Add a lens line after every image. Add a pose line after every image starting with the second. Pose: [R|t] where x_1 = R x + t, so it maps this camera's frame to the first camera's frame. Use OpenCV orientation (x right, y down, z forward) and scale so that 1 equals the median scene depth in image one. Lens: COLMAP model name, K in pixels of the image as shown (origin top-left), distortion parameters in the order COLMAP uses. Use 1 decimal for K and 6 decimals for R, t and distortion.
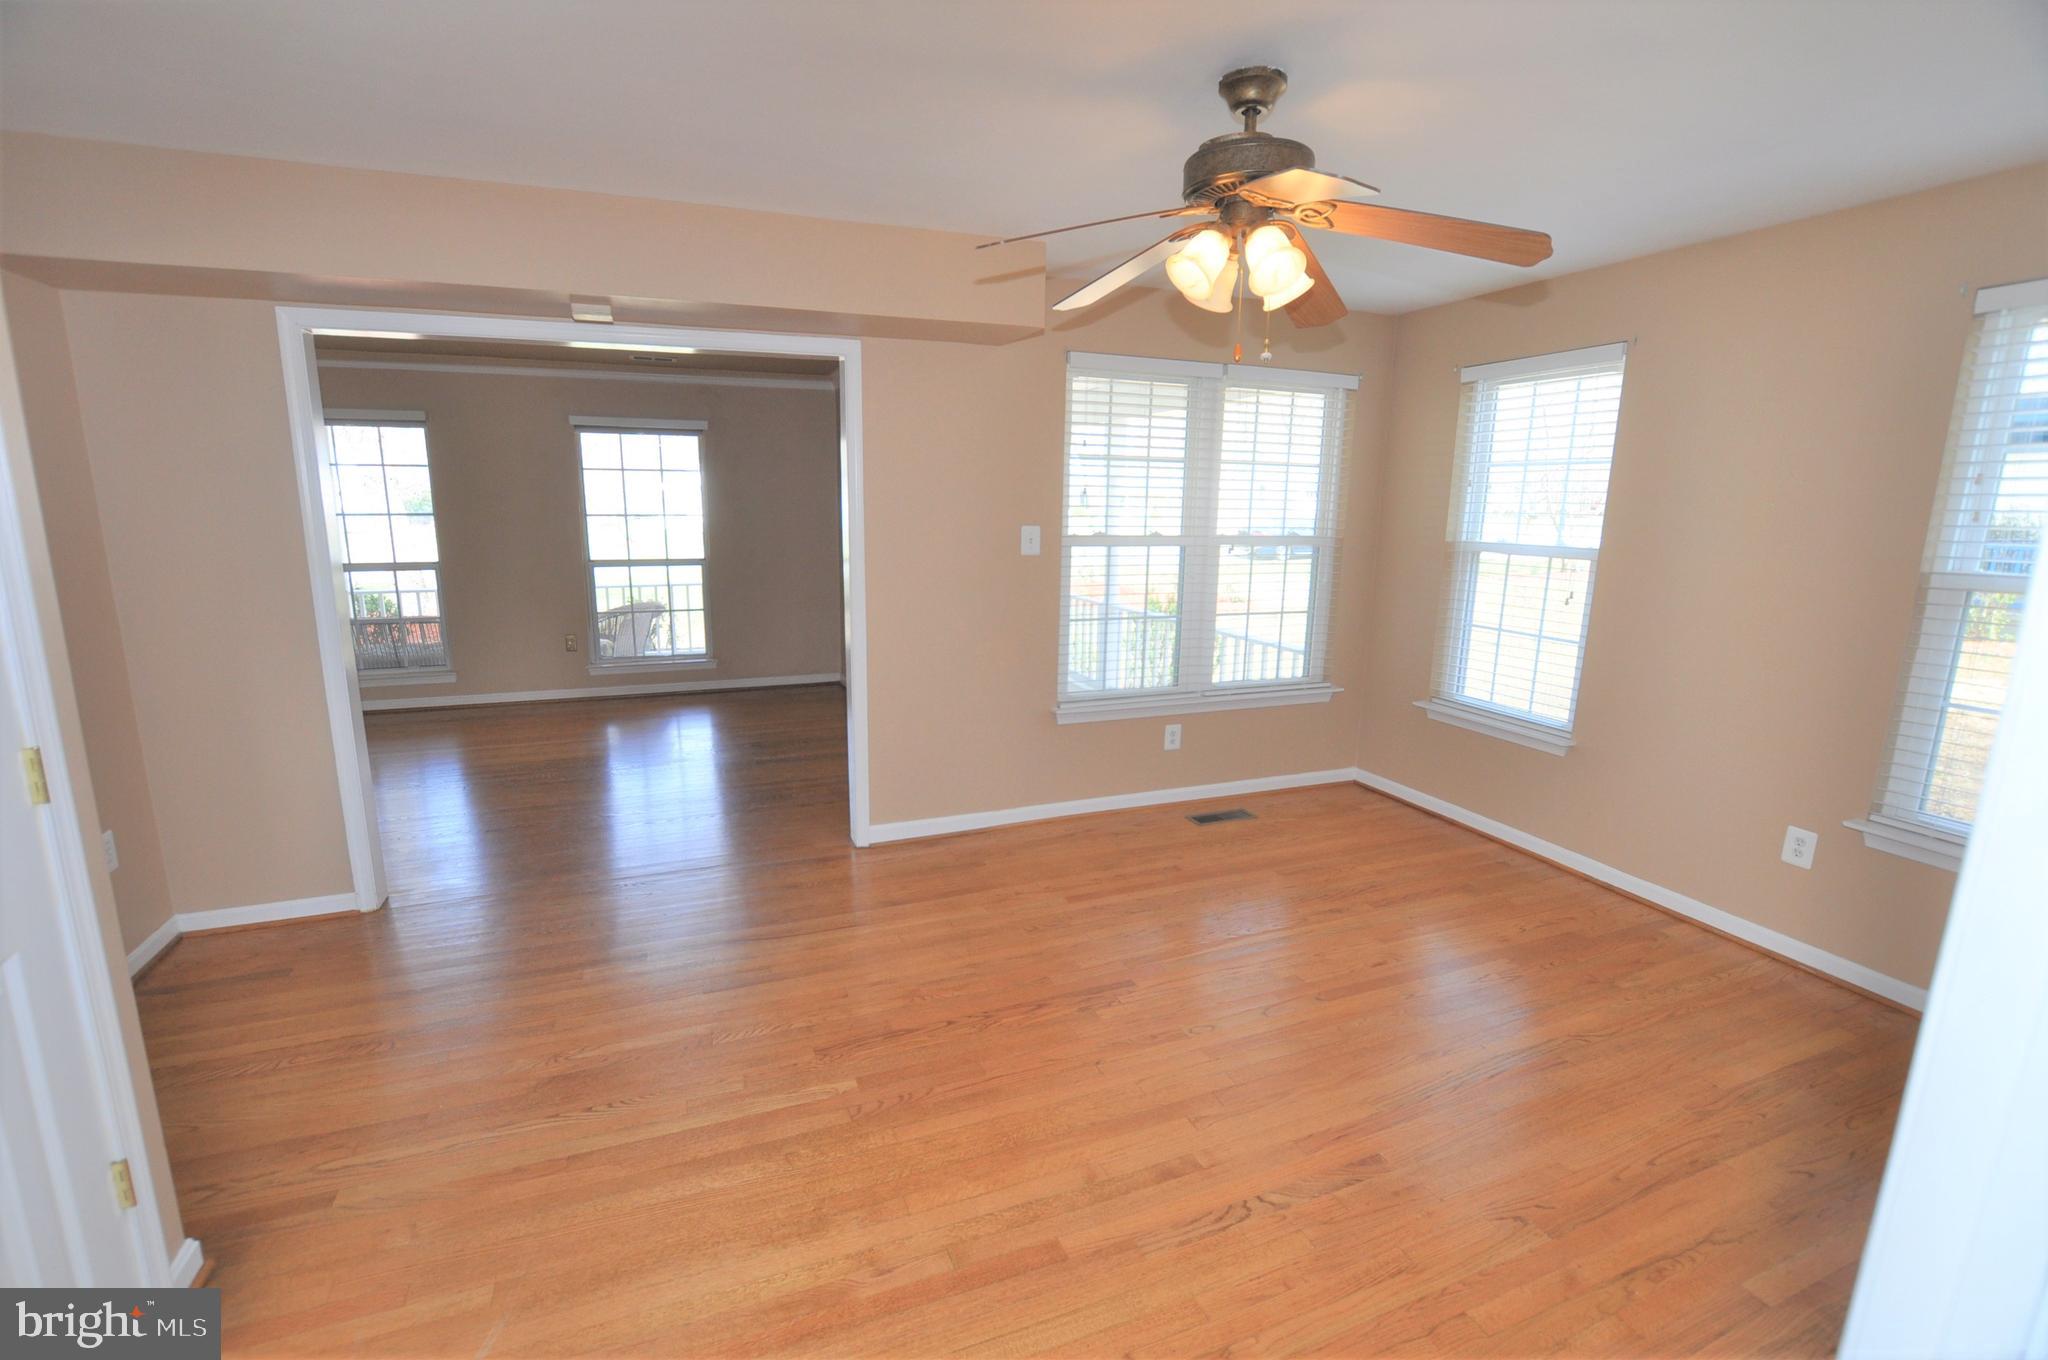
lens RADIAL K [[897.0, 0, 1024.6], [0, 897.0, 671.3], [0, 0, 1]] dist [-0.025984, 0.001104]
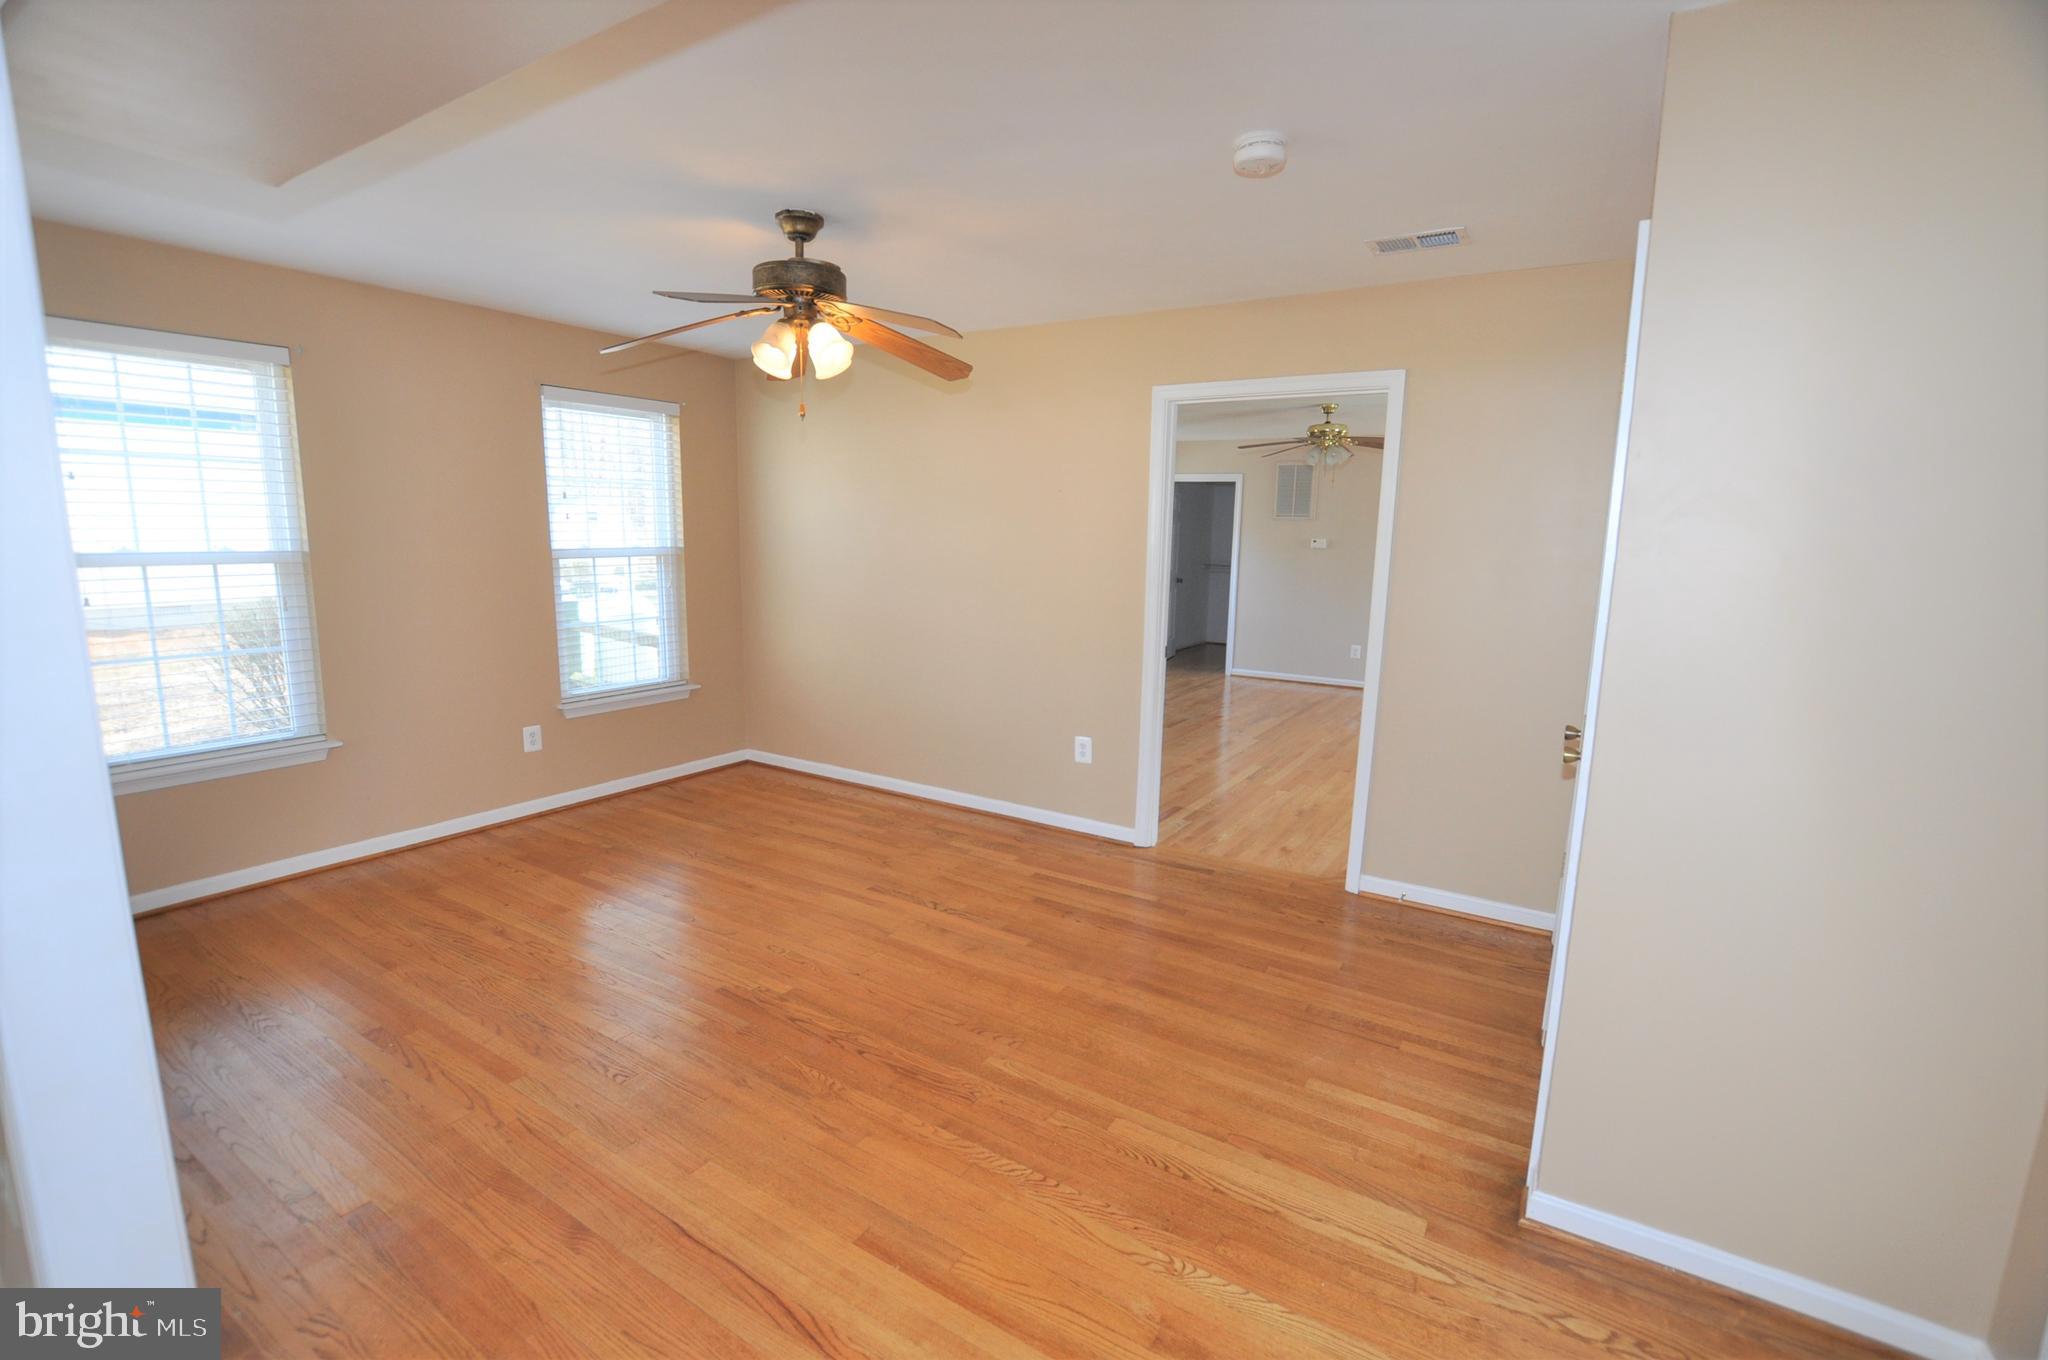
lens RADIAL K [[897.0, 0, 1031.8], [0, 897.0, 683.4], [0, 0, 1]] dist [-0.025984, 0.001104]
pose [[-0.590786, -0.158901, 0.791026, -0.719999], [0.126971, 0.949888, 0.285643, -0.191083], [-0.796775, 0.269191, -0.541005, 1.023959]]
